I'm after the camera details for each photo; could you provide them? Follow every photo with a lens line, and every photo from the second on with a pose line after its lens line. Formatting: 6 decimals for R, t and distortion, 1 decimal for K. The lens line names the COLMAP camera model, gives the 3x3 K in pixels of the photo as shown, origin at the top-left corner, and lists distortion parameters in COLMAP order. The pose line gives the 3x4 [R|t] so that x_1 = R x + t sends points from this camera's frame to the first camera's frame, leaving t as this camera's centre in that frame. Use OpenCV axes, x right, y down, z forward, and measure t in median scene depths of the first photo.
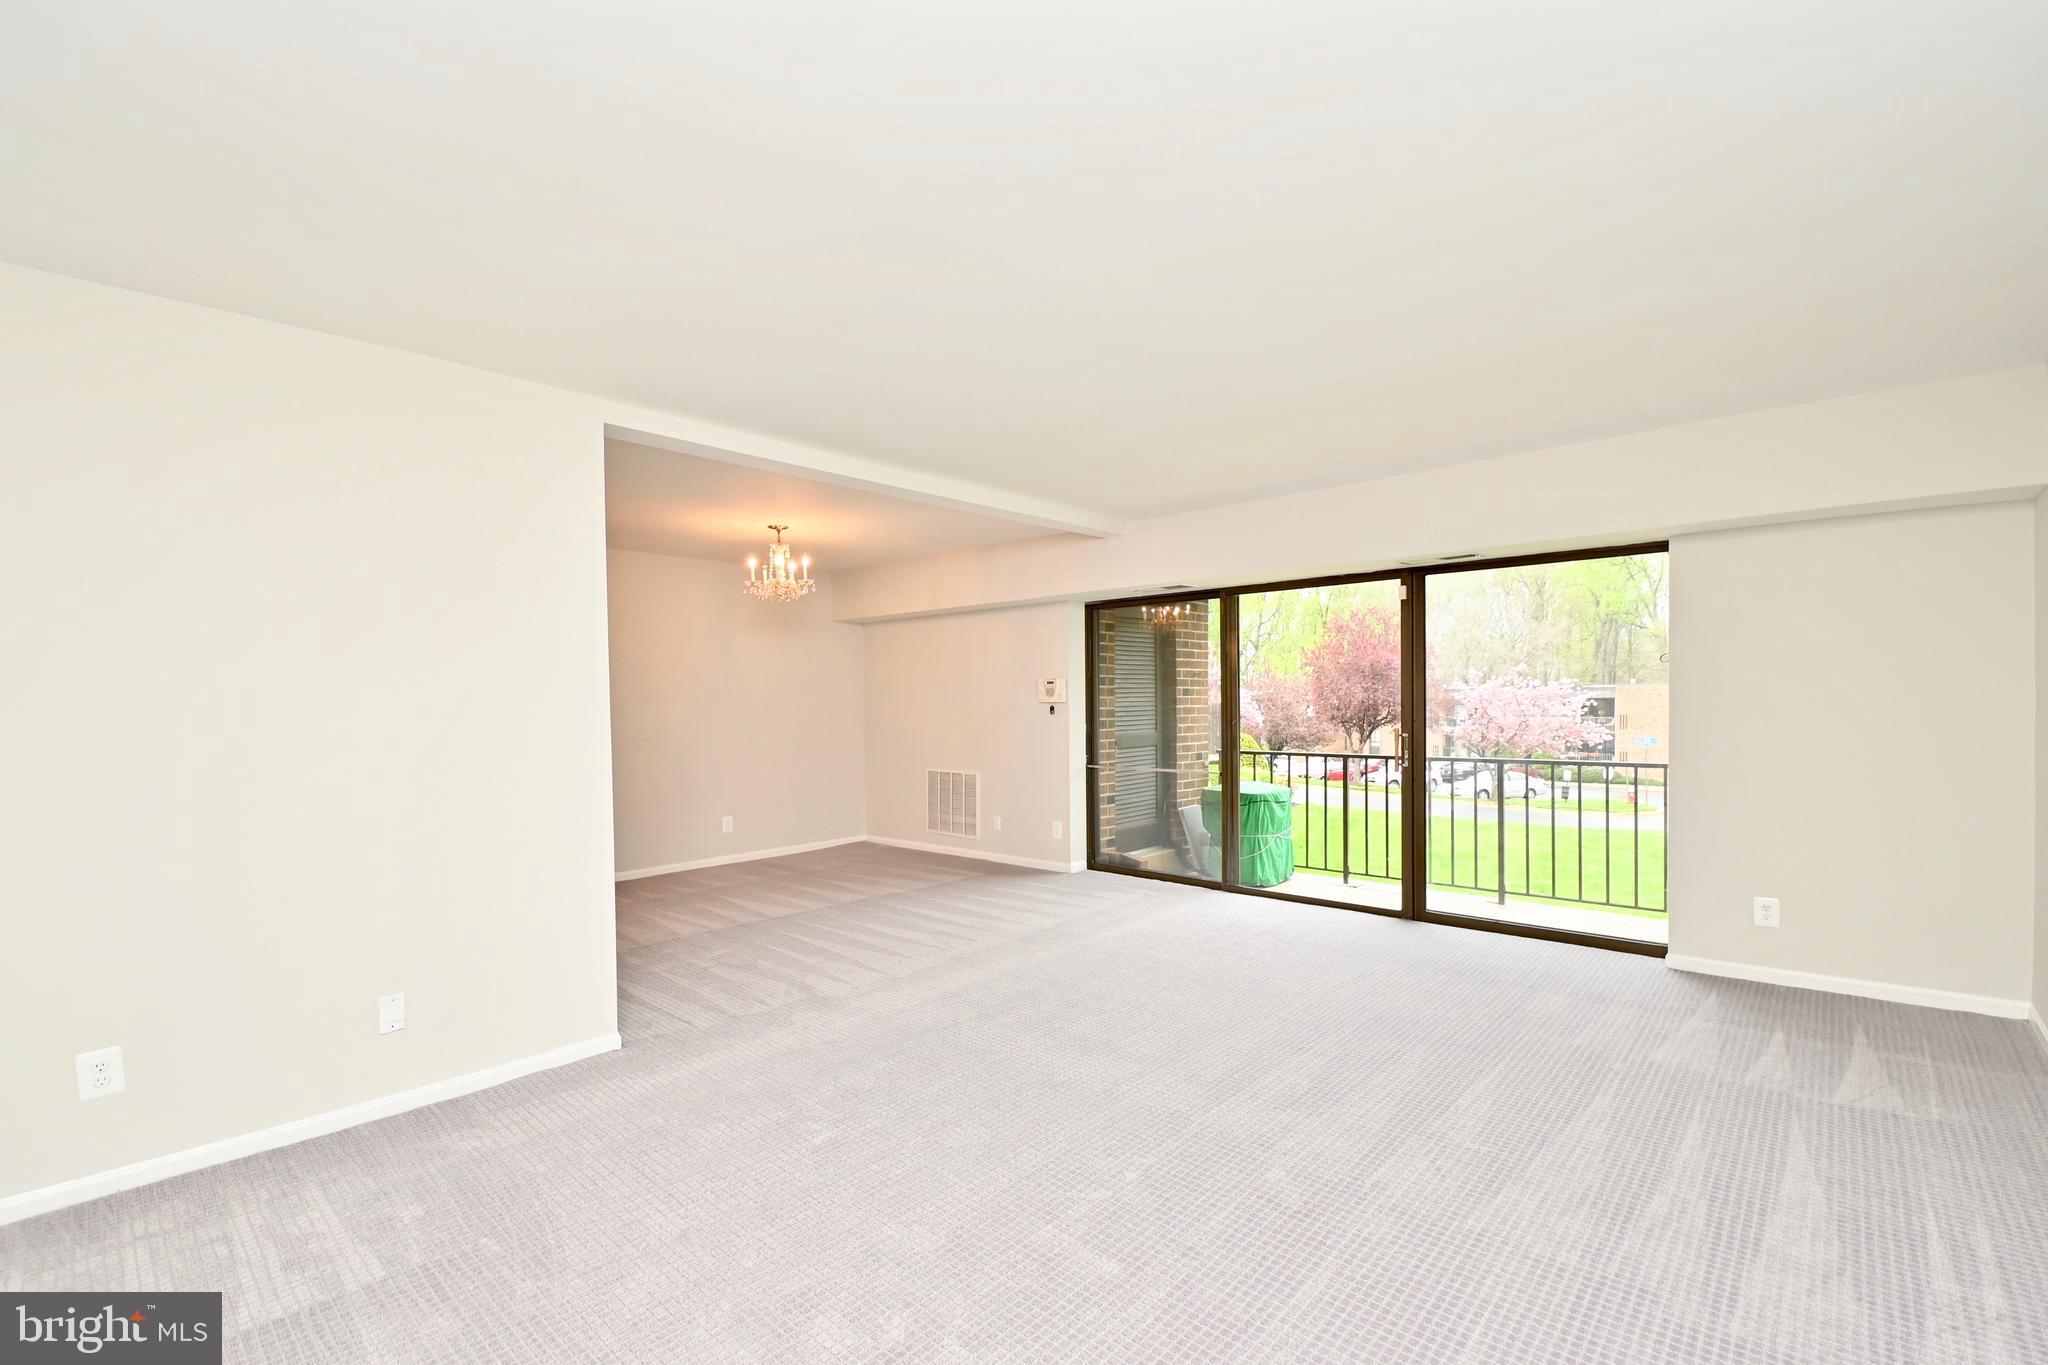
lens RADIAL K [[896.7, 0, 1046.5], [0, 896.7, 711.6], [0, 0, 1]] dist [-0.002816, -0.011493]
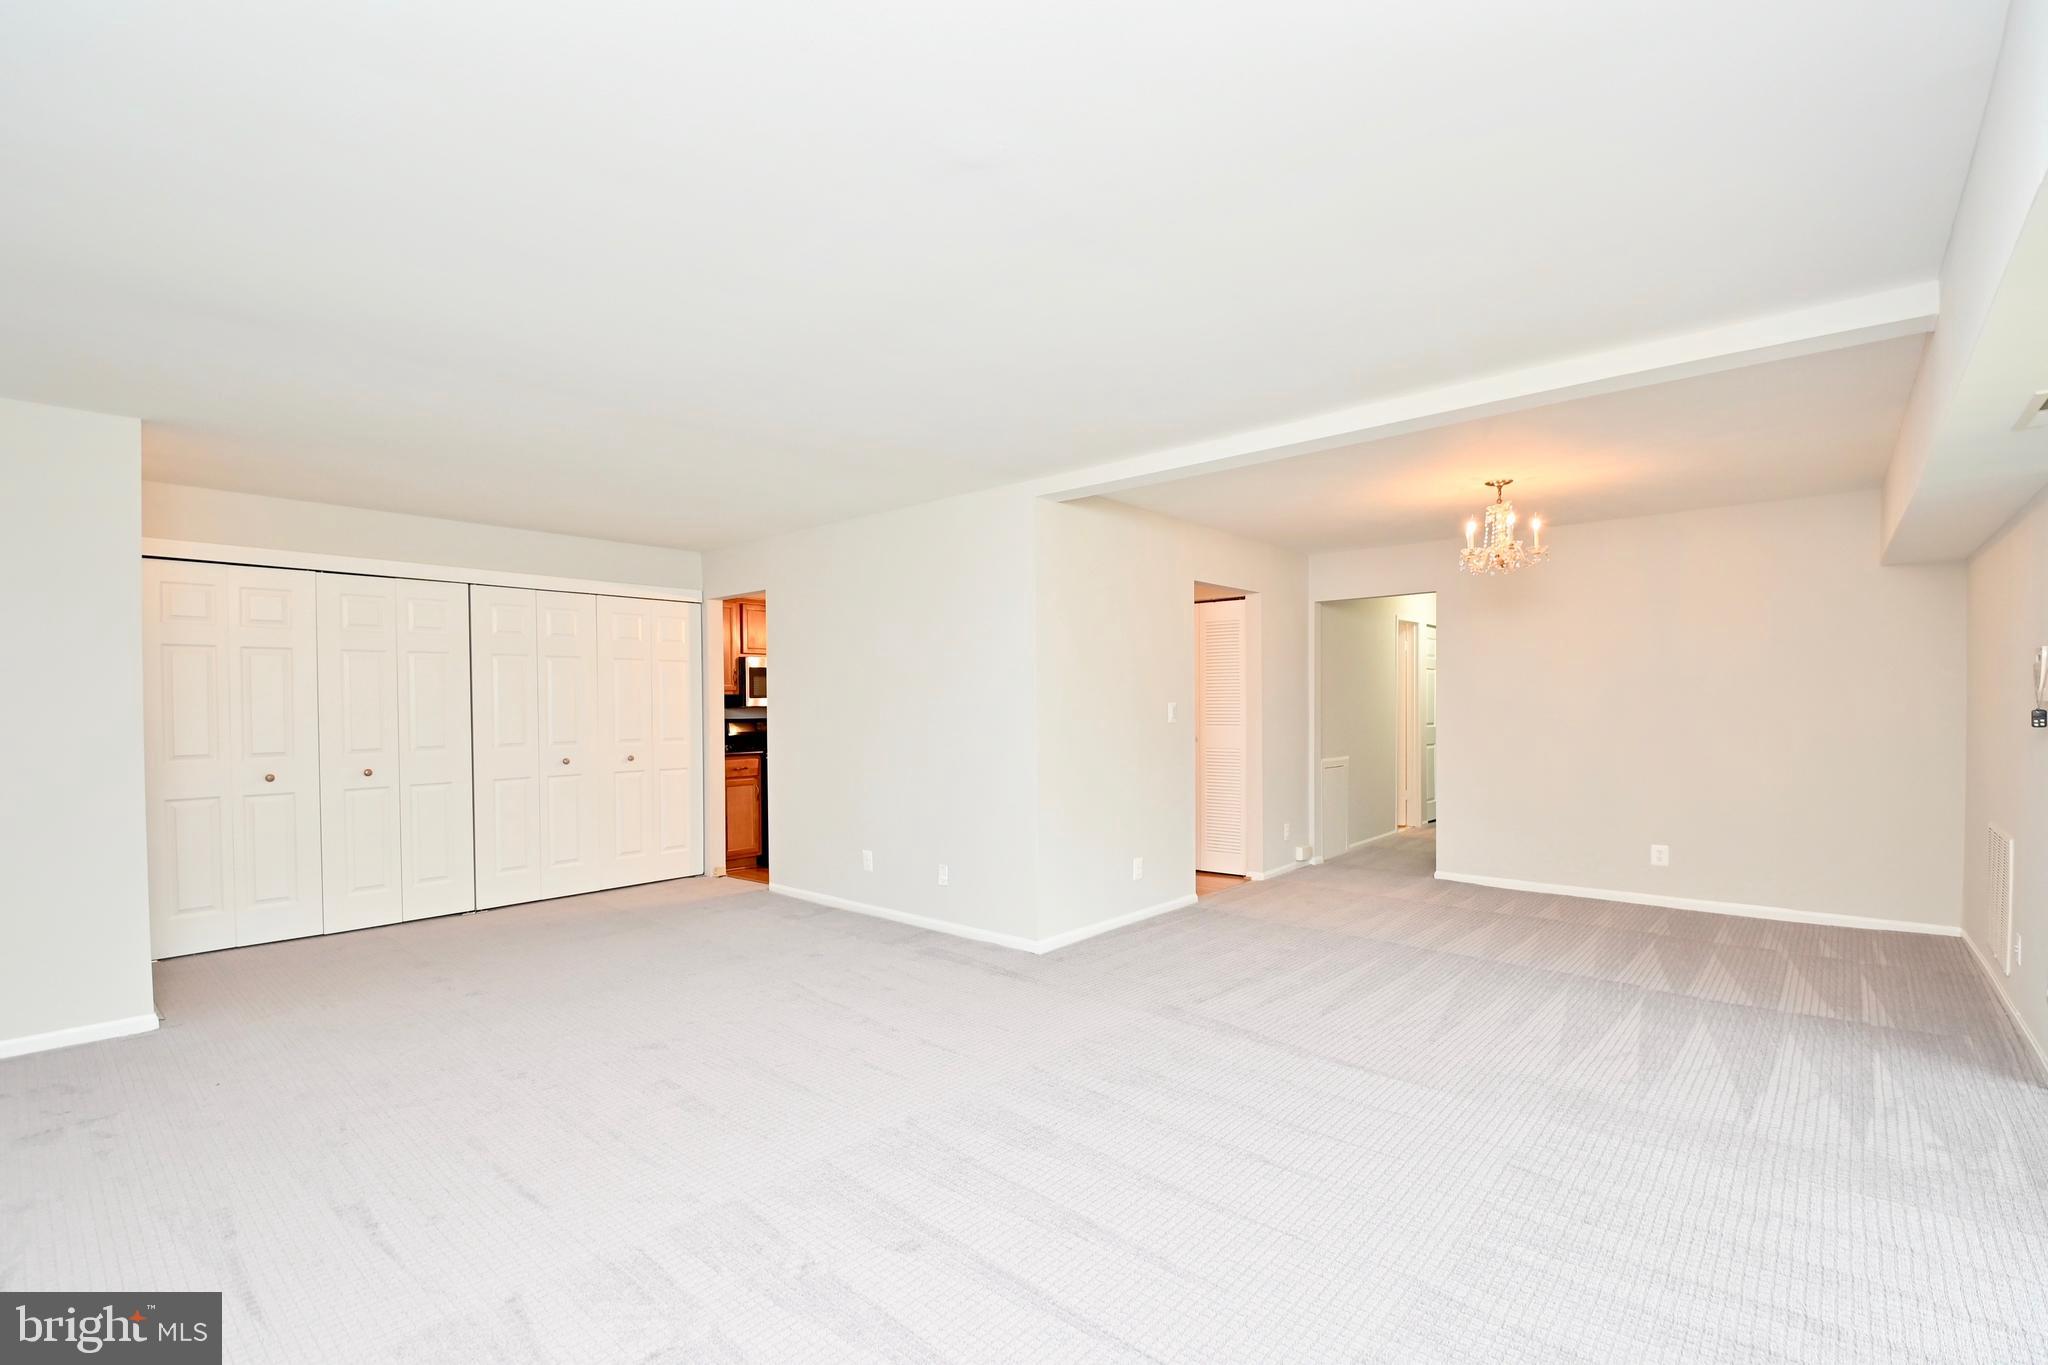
lens RADIAL K [[896.7, 0, 1024.4], [0, 896.7, 705.8], [0, 0, 1]] dist [-0.002816, -0.011493]
pose [[0.007004, 0.015827, -0.999850, 0.491629], [-0.008745, 0.999837, 0.015766, -0.012066], [0.999937, 0.008633, 0.007141, 0.540900]]
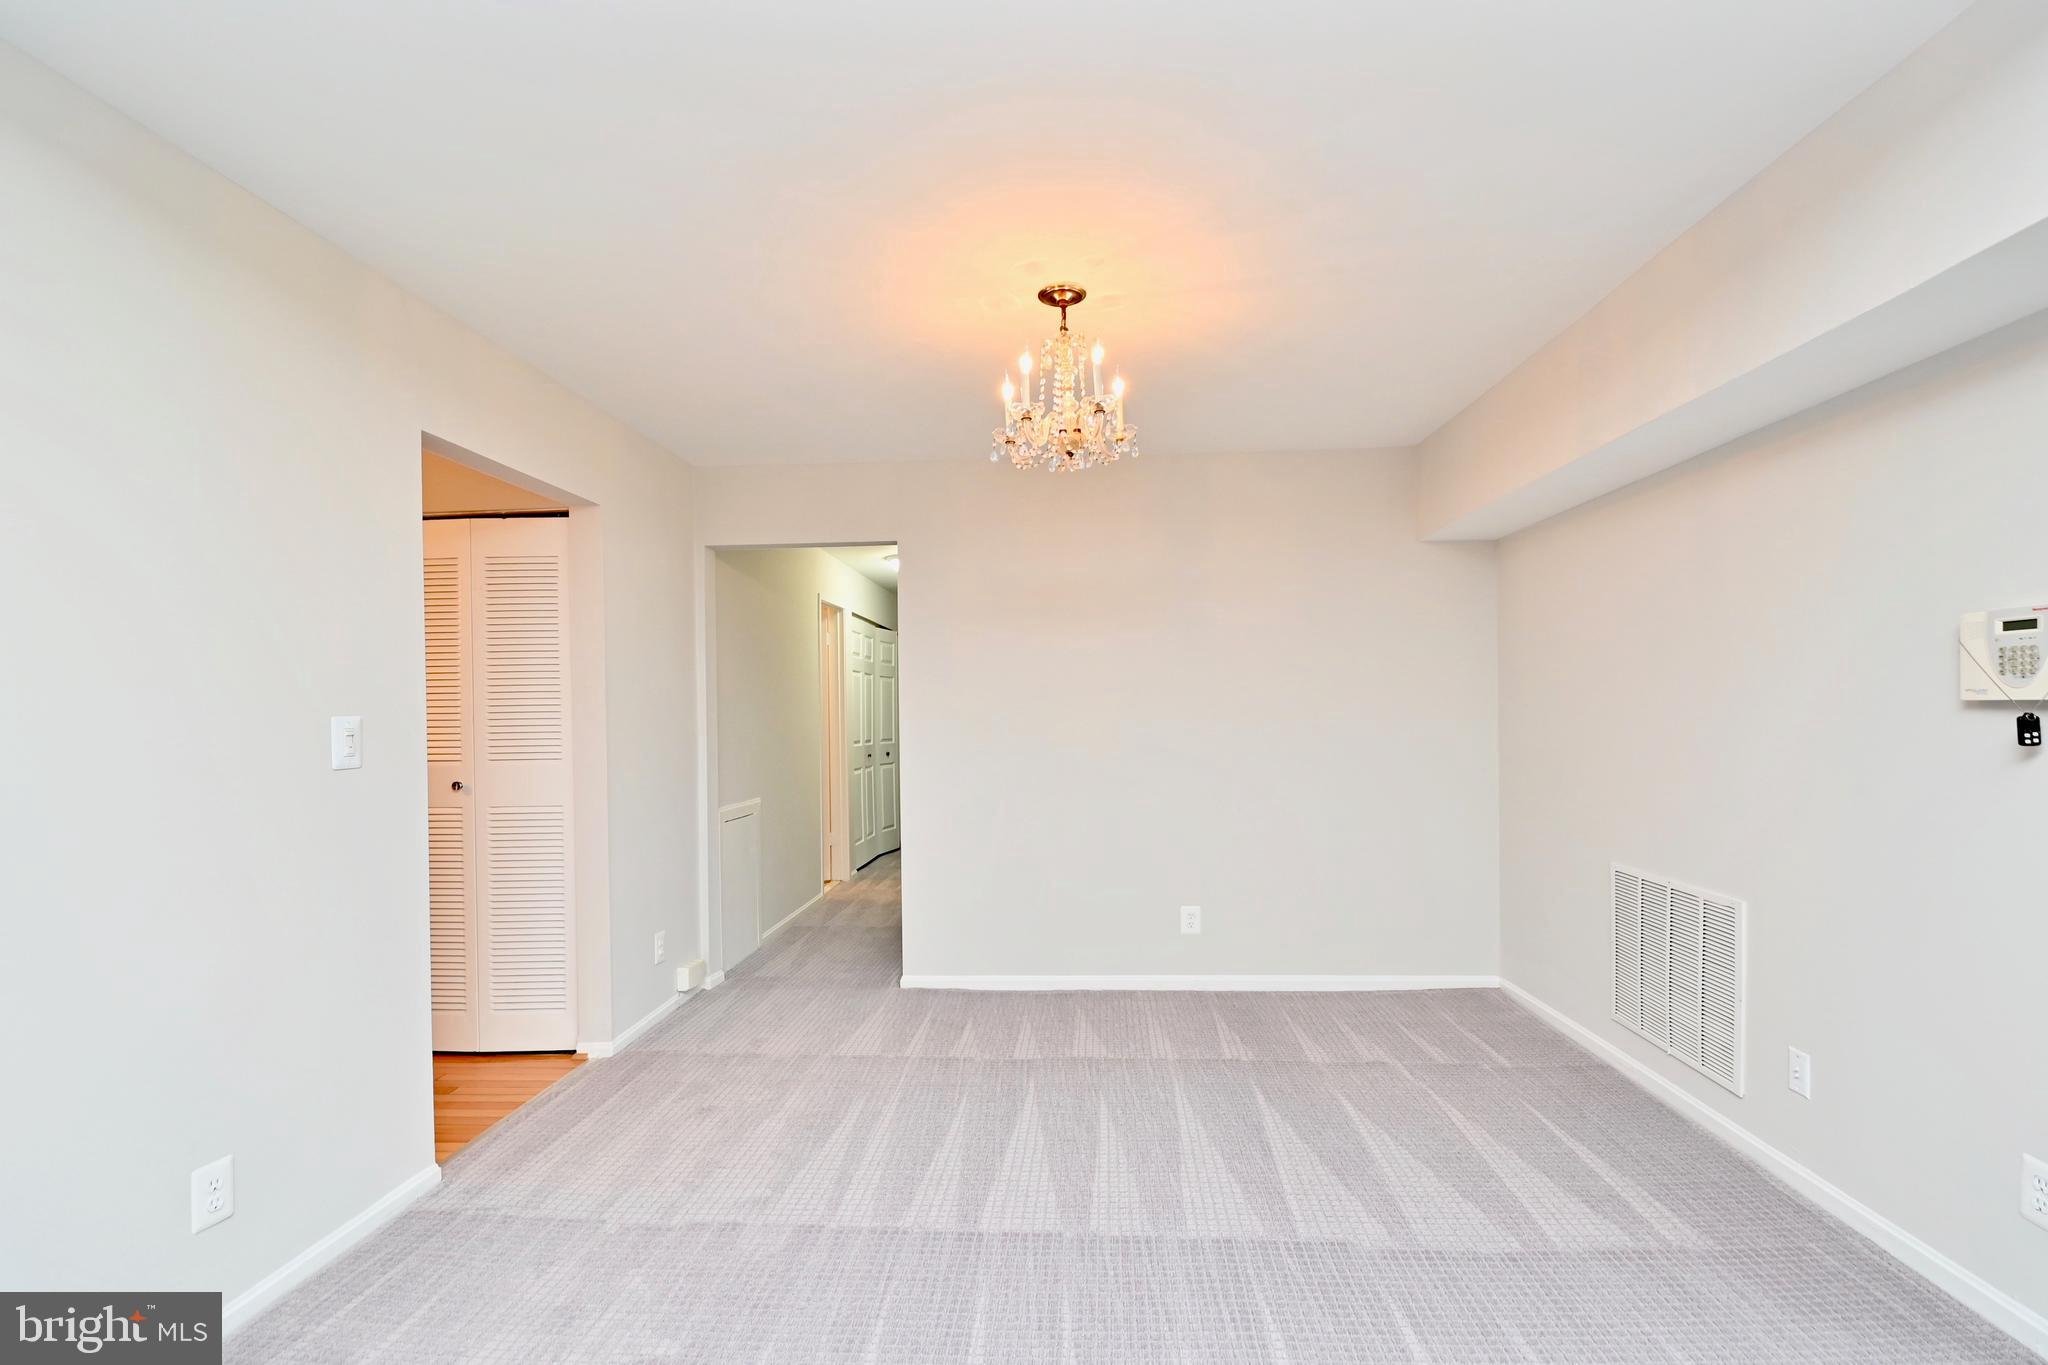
lens RADIAL K [[896.7, 0, 1037.6], [0, 896.7, 710.6], [0, 0, 1]] dist [-0.002816, -0.011493]
pose [[0.629283, 0.005008, -0.777160, 0.025282], [-0.008149, 0.999967, -0.000155, -0.005802], [0.777133, 0.006430, 0.629303, 0.689436]]
